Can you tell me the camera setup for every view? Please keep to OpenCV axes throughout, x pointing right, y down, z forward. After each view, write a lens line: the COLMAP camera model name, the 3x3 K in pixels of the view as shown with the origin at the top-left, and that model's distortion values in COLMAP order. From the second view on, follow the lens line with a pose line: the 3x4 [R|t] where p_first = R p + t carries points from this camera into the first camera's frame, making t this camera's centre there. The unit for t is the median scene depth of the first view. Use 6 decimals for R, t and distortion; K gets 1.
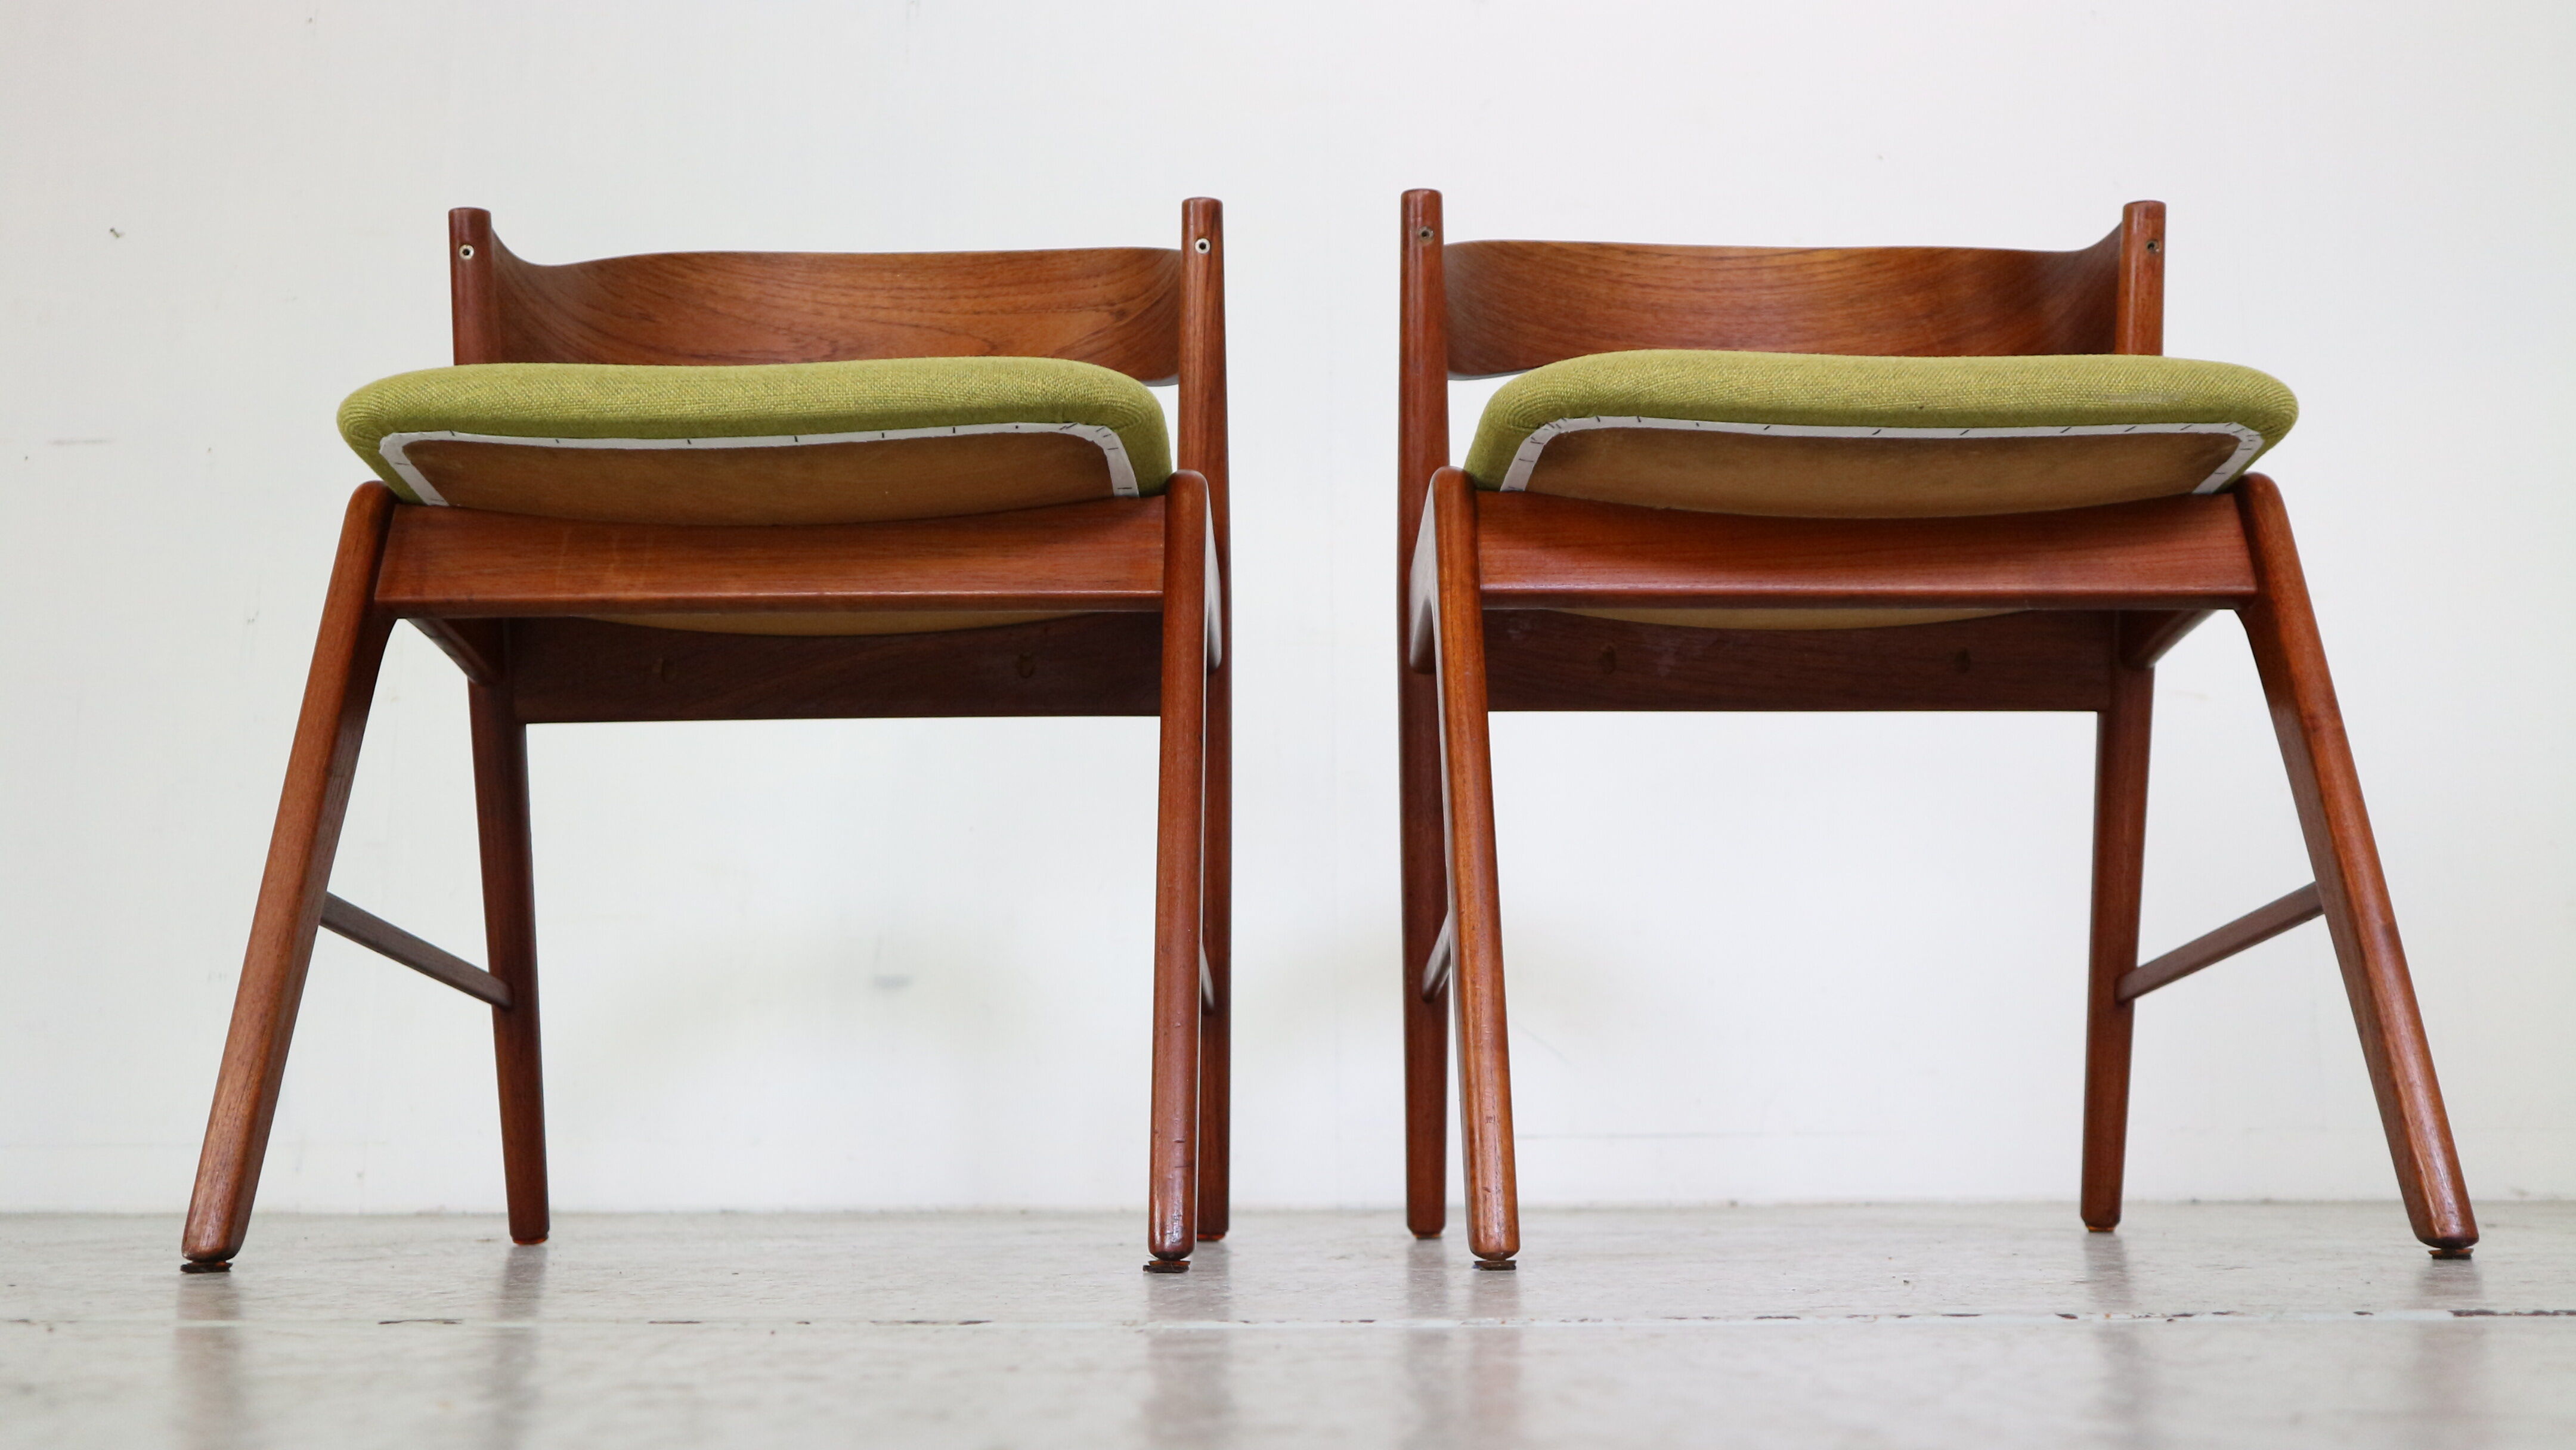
lens RADIAL K [[2096.6, 0, 1282.9], [0, 2096.6, 780.1], [0, 0, 1]] dist [-0.062369, 0.060622]
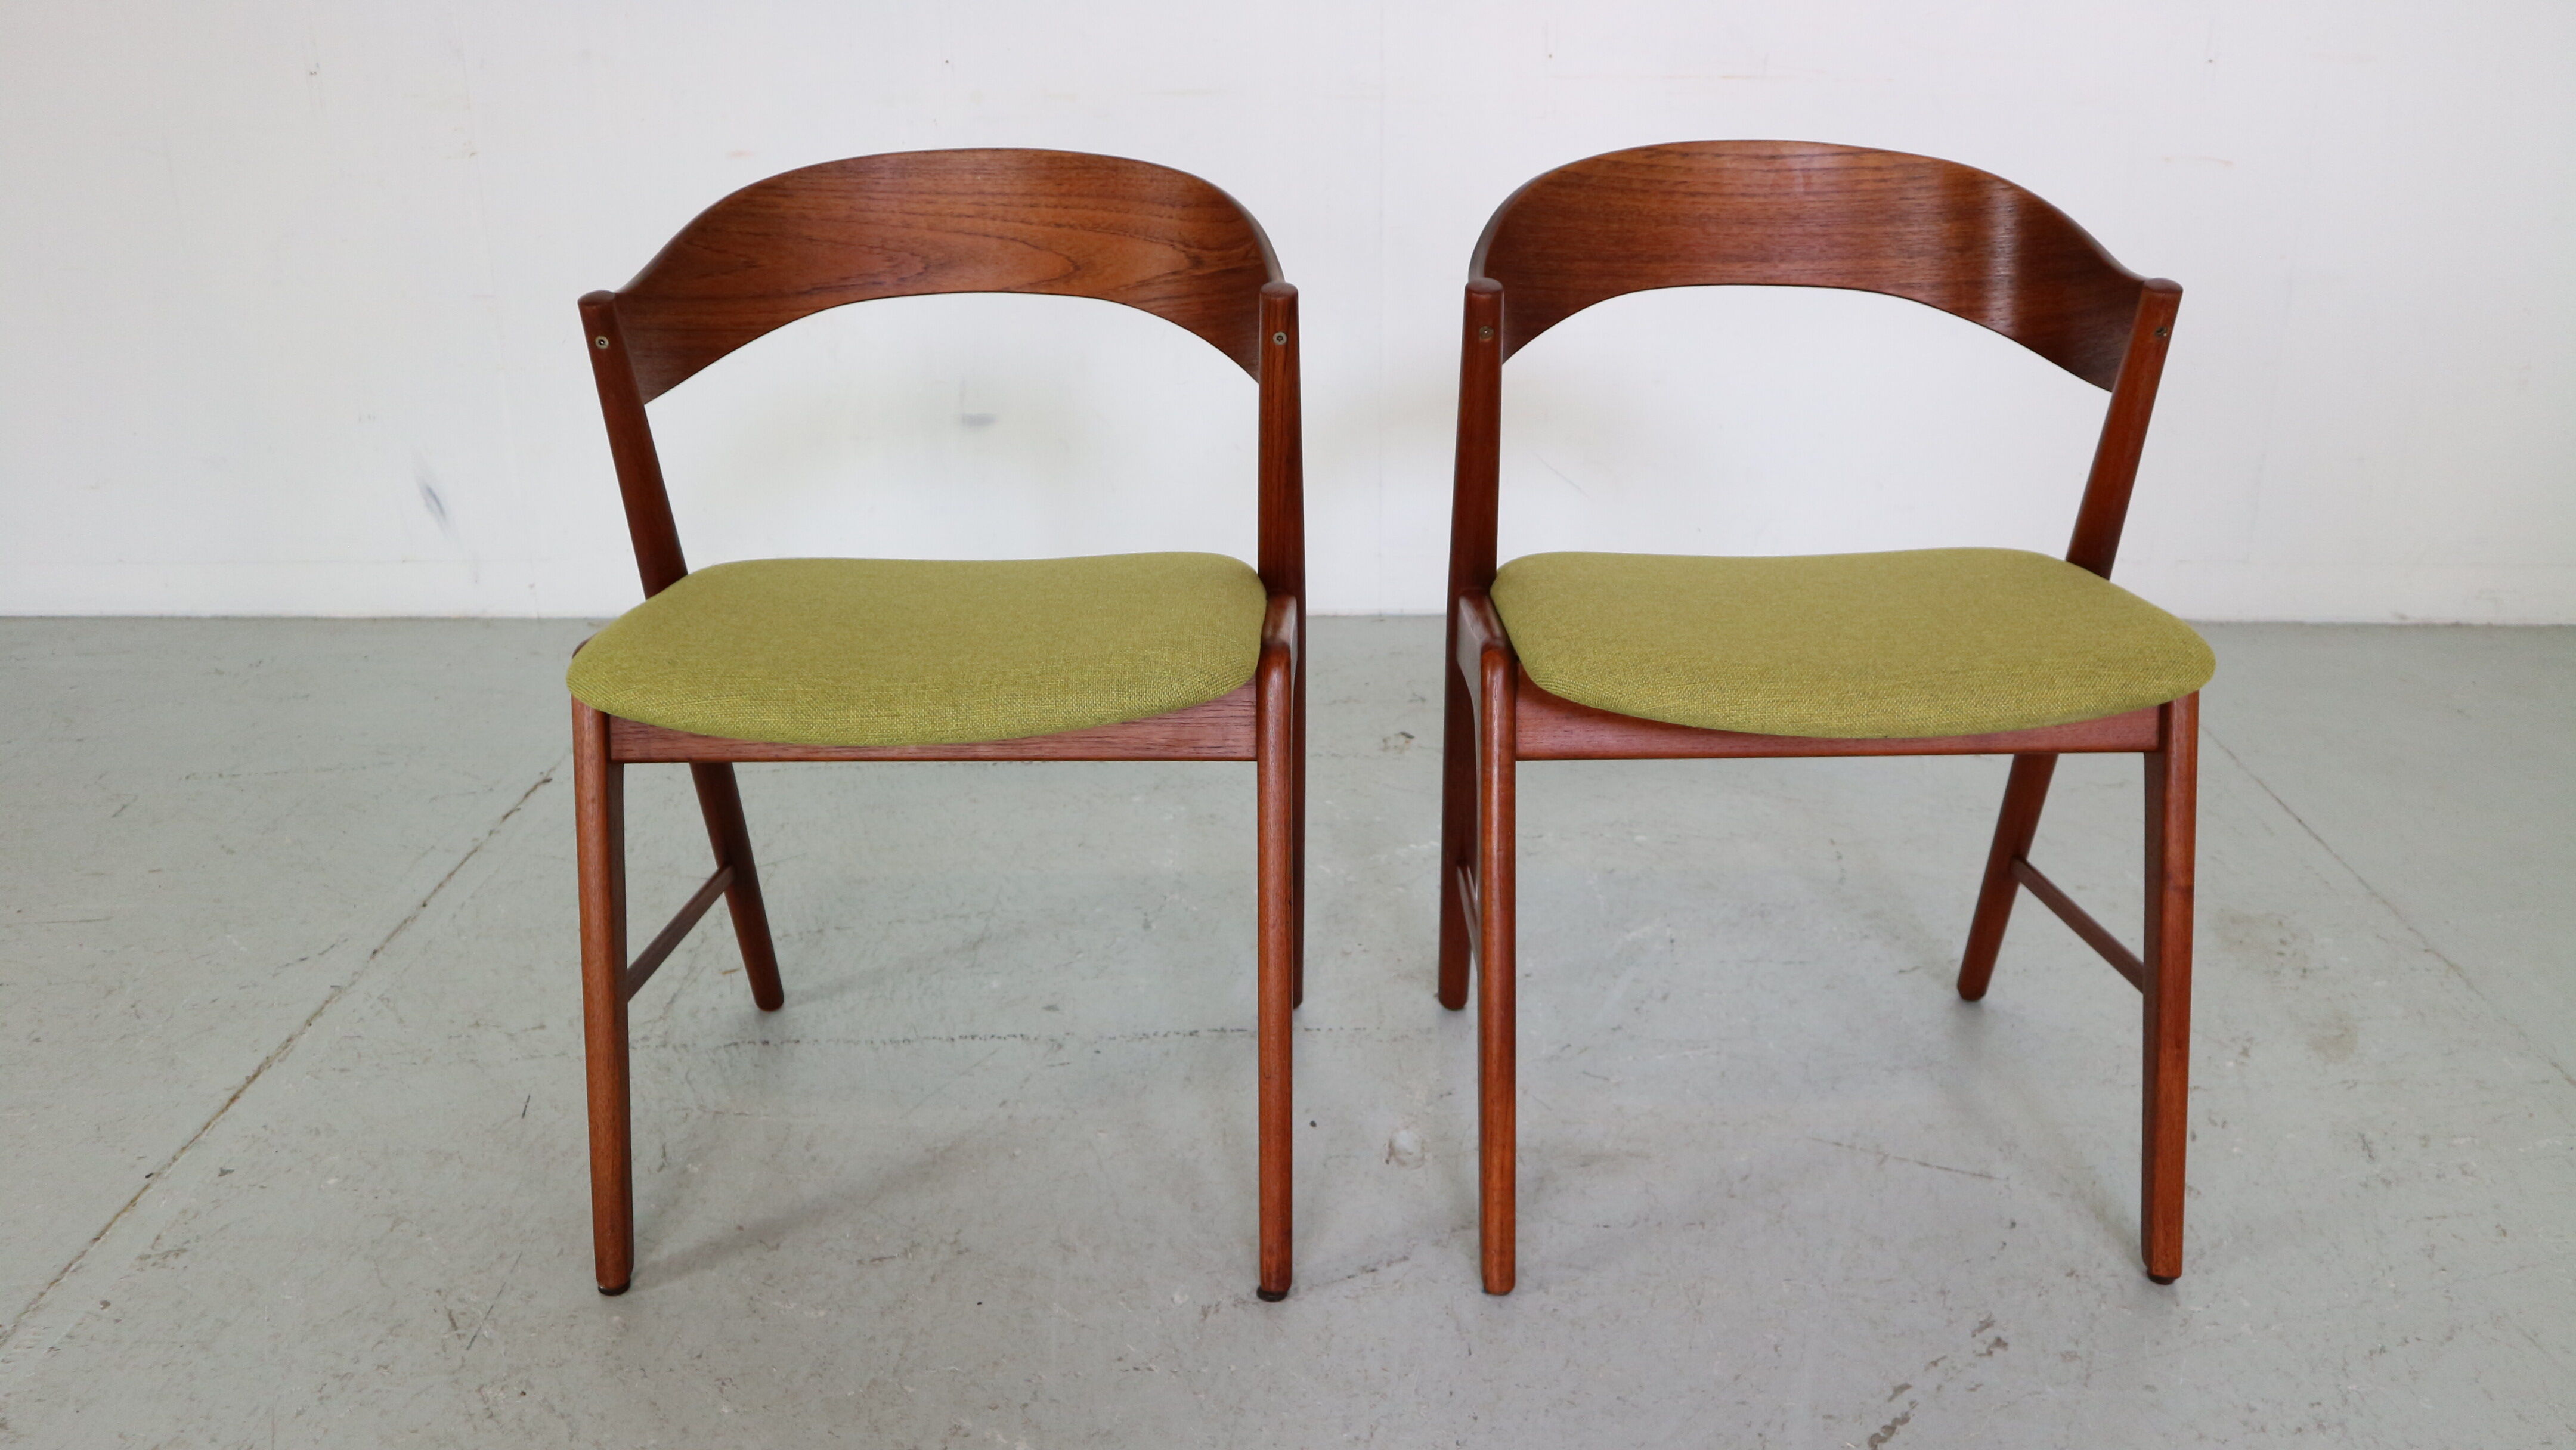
lens RADIAL K [[2096.6, 0, 1292.6], [0, 2096.6, 731.6], [0, 0, 1]] dist [-0.062369, 0.060622]
pose [[0.999948, 0.003521, -0.009621, -0.017307], [0.002005, 0.853686, 0.520785, -0.556536], [0.010047, -0.520777, 0.853634, -0.030514]]
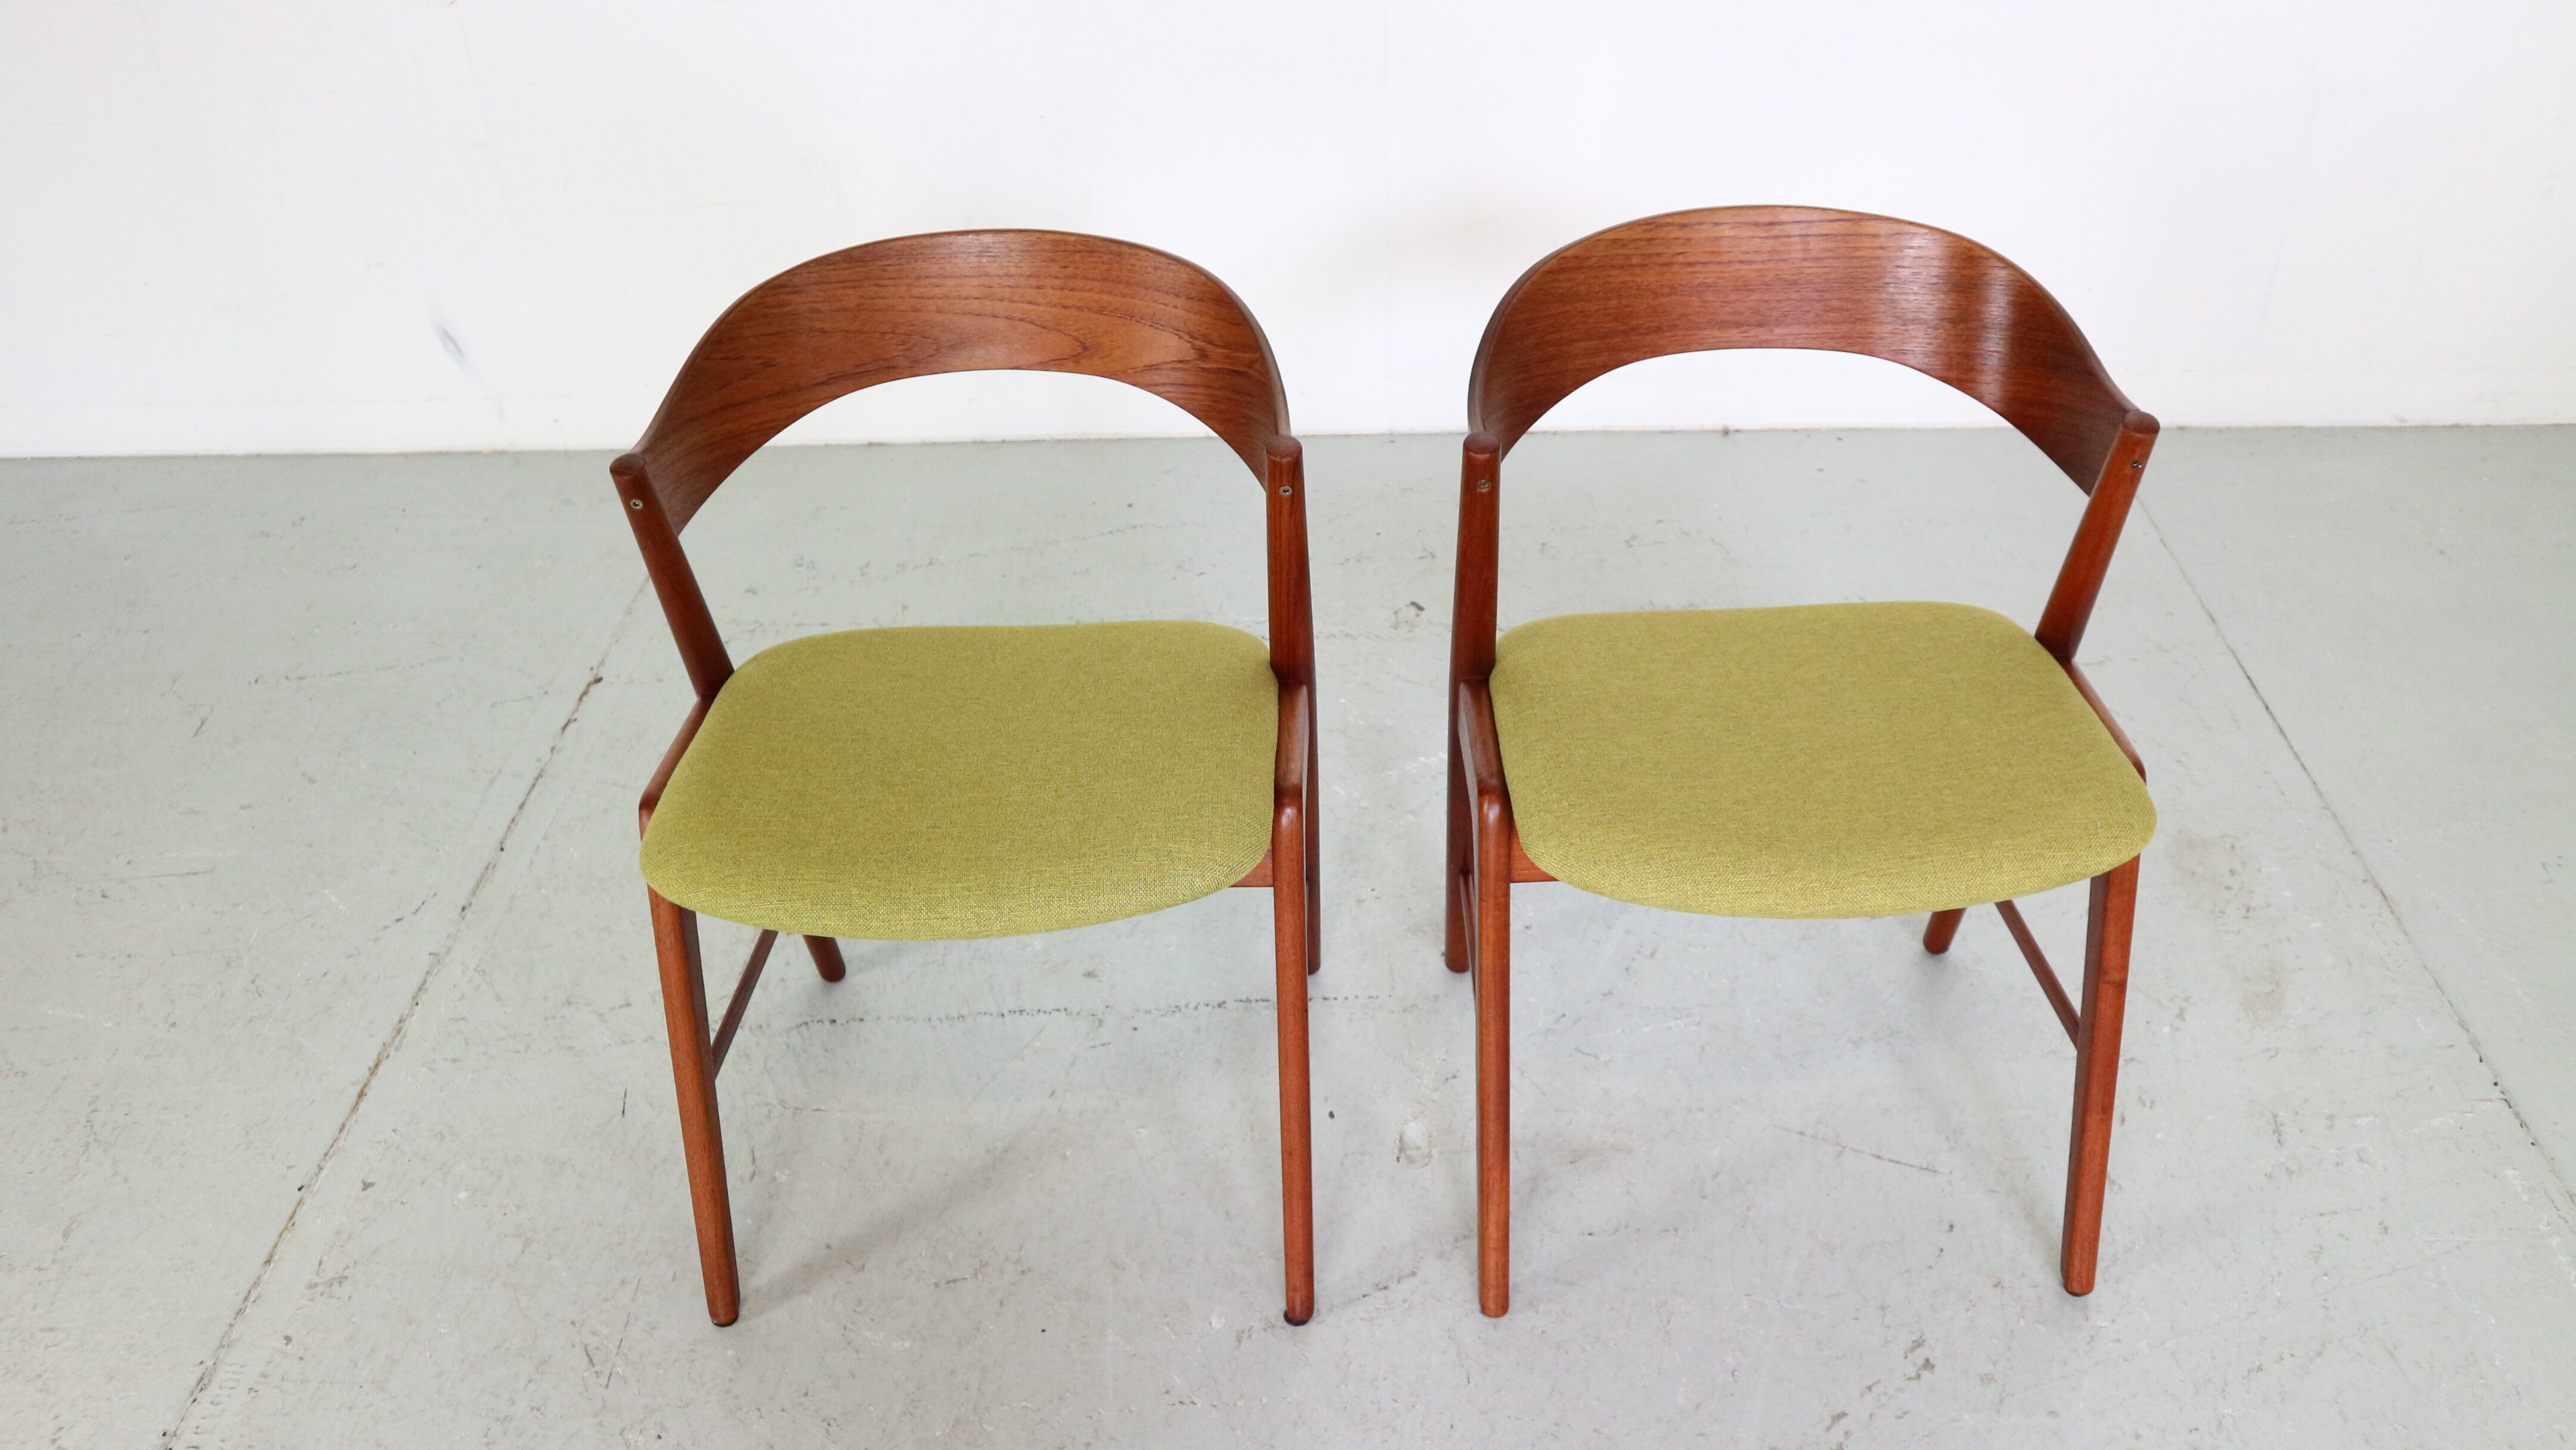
lens RADIAL K [[2096.6, 0, 1296.3], [0, 2096.6, 724.7], [0, 0, 1]] dist [-0.062369, 0.060622]
pose [[0.999715, -0.013600, -0.019623, -0.009856], [0.023487, 0.707774, 0.706049, -0.829489], [0.004286, -0.706308, 0.707891, 0.091545]]
